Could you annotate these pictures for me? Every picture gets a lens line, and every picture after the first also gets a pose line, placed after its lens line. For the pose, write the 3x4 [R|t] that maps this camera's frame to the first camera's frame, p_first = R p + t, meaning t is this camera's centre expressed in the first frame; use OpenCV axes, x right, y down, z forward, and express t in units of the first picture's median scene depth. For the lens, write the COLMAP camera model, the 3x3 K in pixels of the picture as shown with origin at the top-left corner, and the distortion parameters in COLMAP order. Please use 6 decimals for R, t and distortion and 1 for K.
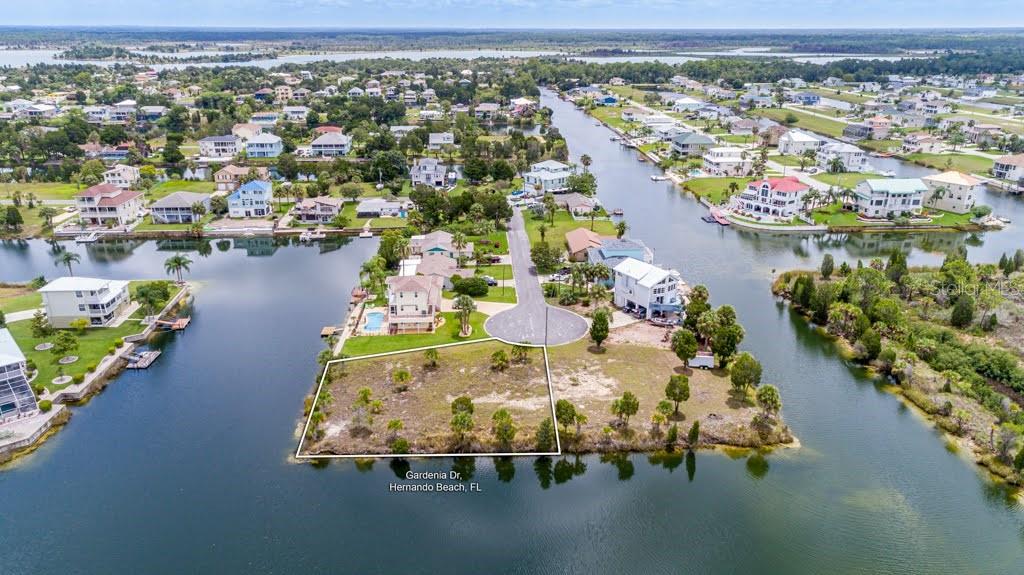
lens RADIAL K [[699.5, 0, 520.8], [0, 699.5, 297.5], [0, 0, 1]] dist [0.020283, 0.004146]
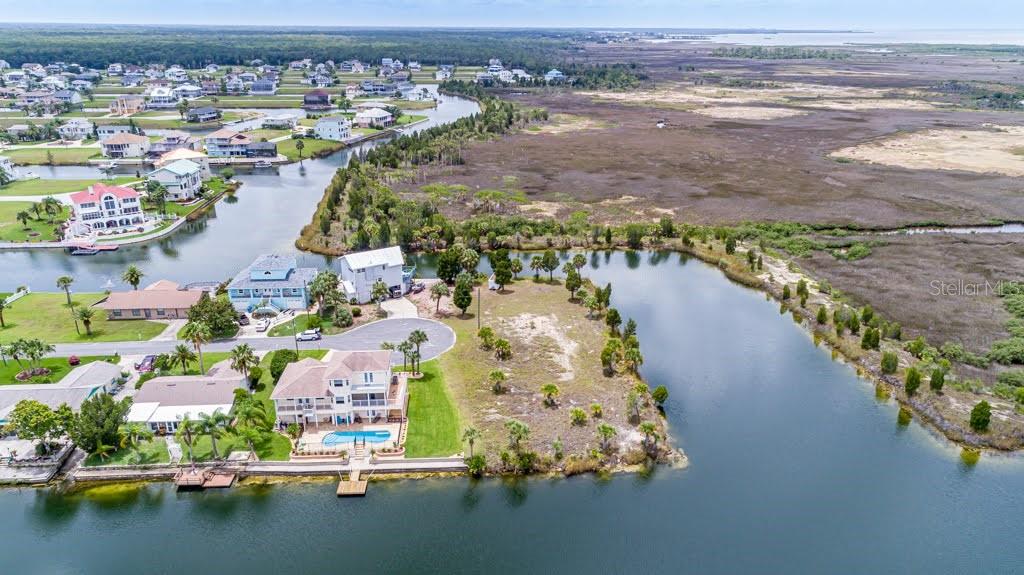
lens RADIAL K [[689.5, 0, 511.3], [0, 689.5, 287.1], [0, 0, 1]] dist [0.024184, 0.004094]
pose [[0.003658, -0.357703, 0.933828, -0.536361], [0.359265, 0.871957, 0.332596, -0.181744], [-0.933229, 0.334275, 0.131700, 0.488367]]
